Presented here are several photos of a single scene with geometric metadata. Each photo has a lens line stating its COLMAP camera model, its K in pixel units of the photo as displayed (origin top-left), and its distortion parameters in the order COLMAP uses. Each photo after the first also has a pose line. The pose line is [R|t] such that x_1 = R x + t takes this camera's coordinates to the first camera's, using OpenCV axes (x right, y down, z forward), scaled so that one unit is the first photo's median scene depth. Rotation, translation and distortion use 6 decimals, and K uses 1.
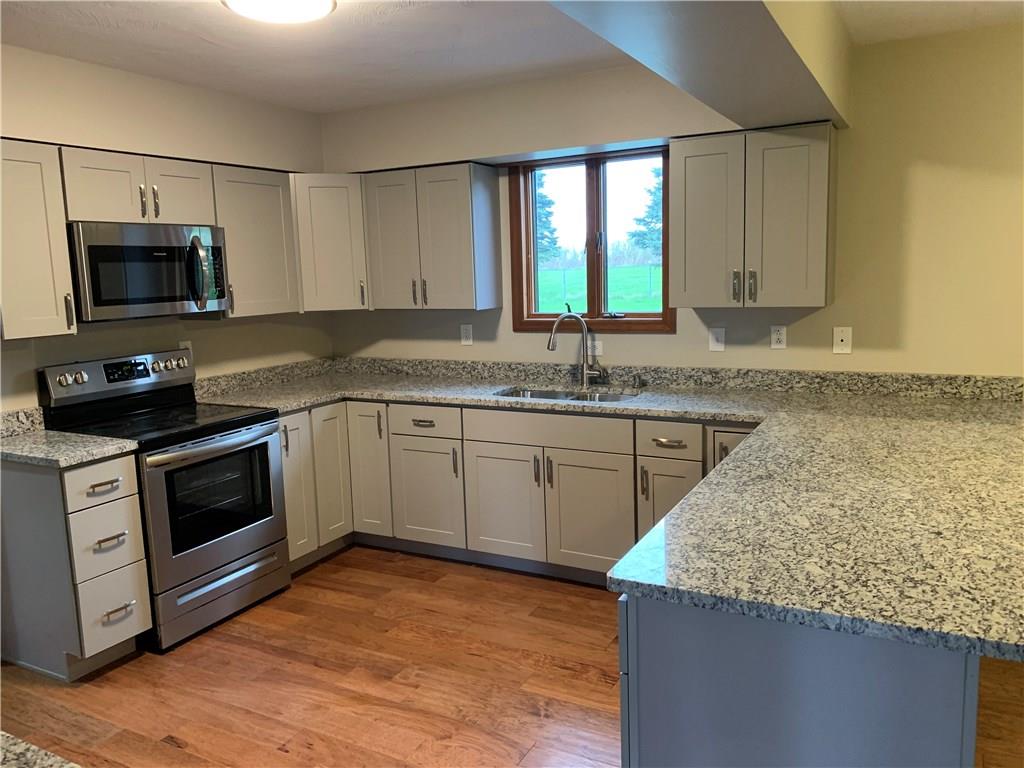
lens RADIAL K [[777.6, 0, 503.0], [0, 777.6, 378.8], [0, 0, 1]] dist [0.048952, -0.054719]
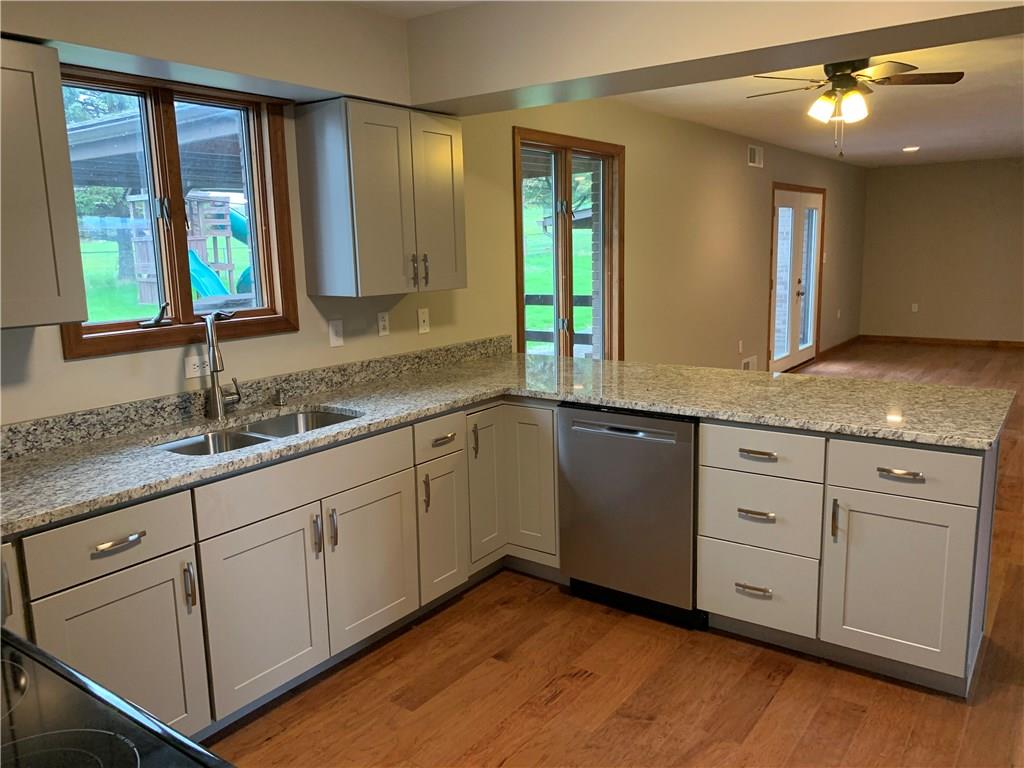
lens RADIAL K [[777.6, 0, 511.1], [0, 777.6, 375.4], [0, 0, 1]] dist [0.048952, -0.054719]
pose [[0.131149, -0.134612, 0.982181, -0.668424], [0.158574, 0.980830, 0.113252, -0.083295], [-0.978598, 0.140896, 0.149981, 0.779987]]
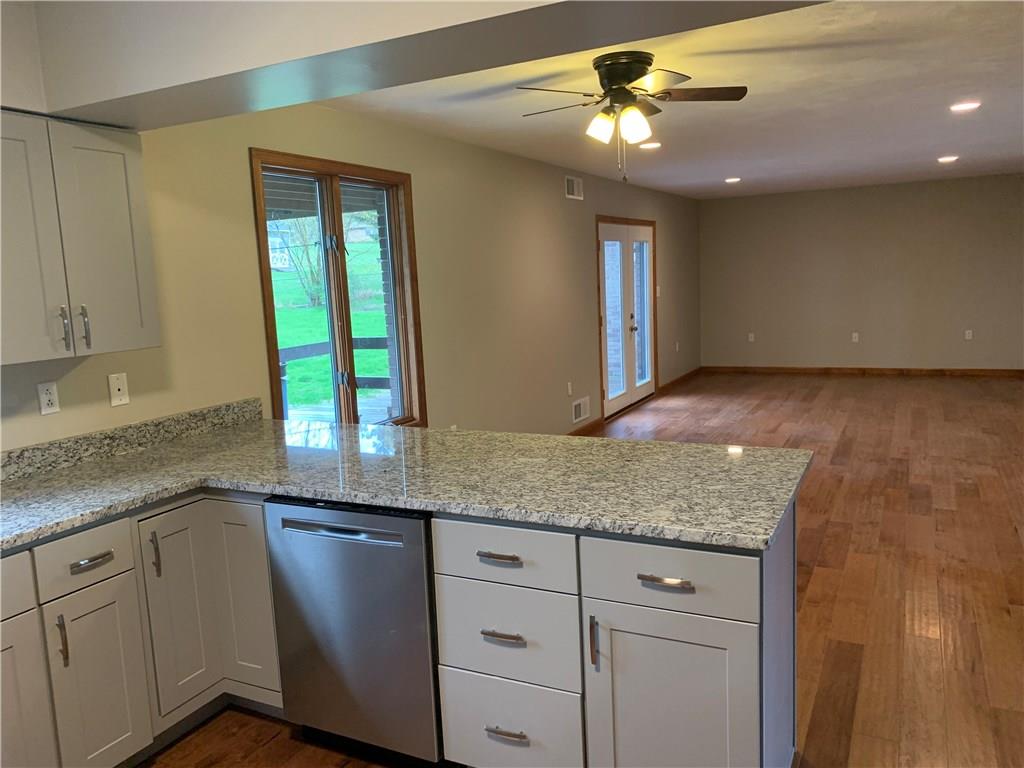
lens RADIAL K [[777.6, 0, 501.4], [0, 777.6, 380.3], [0, 0, 1]] dist [0.048952, -0.054719]
pose [[-0.015983, -0.098158, 0.995042, -0.447232], [0.188015, 0.977122, 0.099410, -0.070015], [-0.982036, 0.188672, 0.002838, 0.629615]]
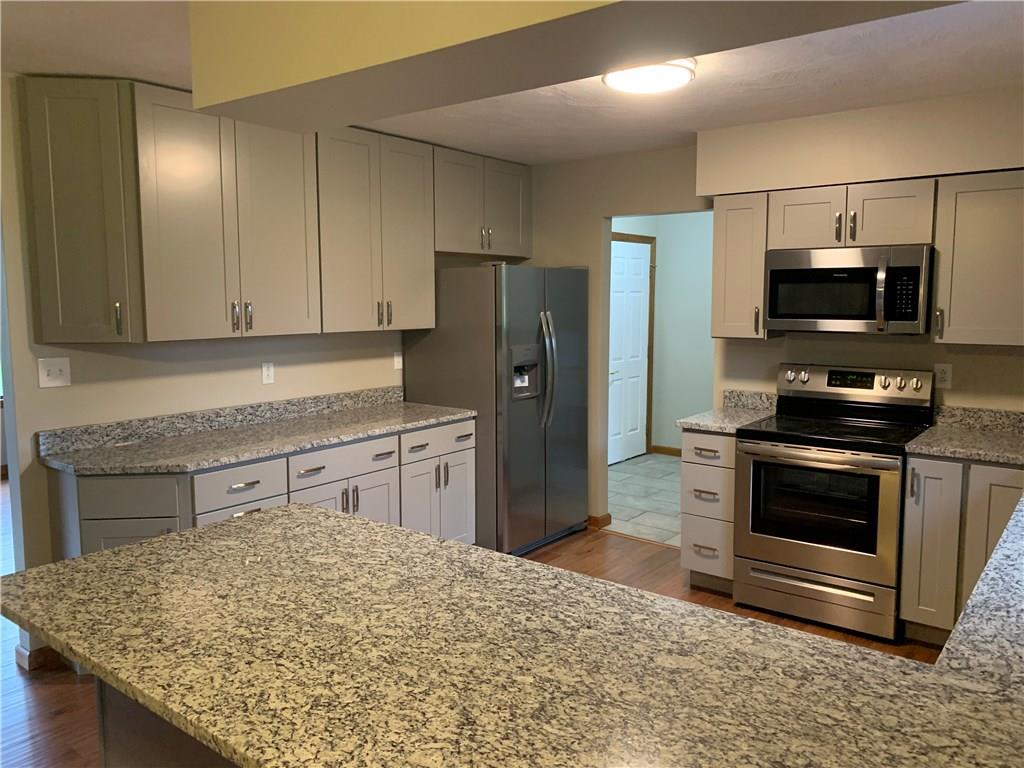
lens RADIAL K [[777.6, 0, 509.4], [0, 777.6, 374.8], [0, 0, 1]] dist [0.048952, -0.054719]
pose [[-0.164293, 0.136357, -0.976942, 0.734876], [-0.130601, 0.978673, 0.158562, -0.140856], [0.977728, 0.153640, -0.142980, 0.756494]]
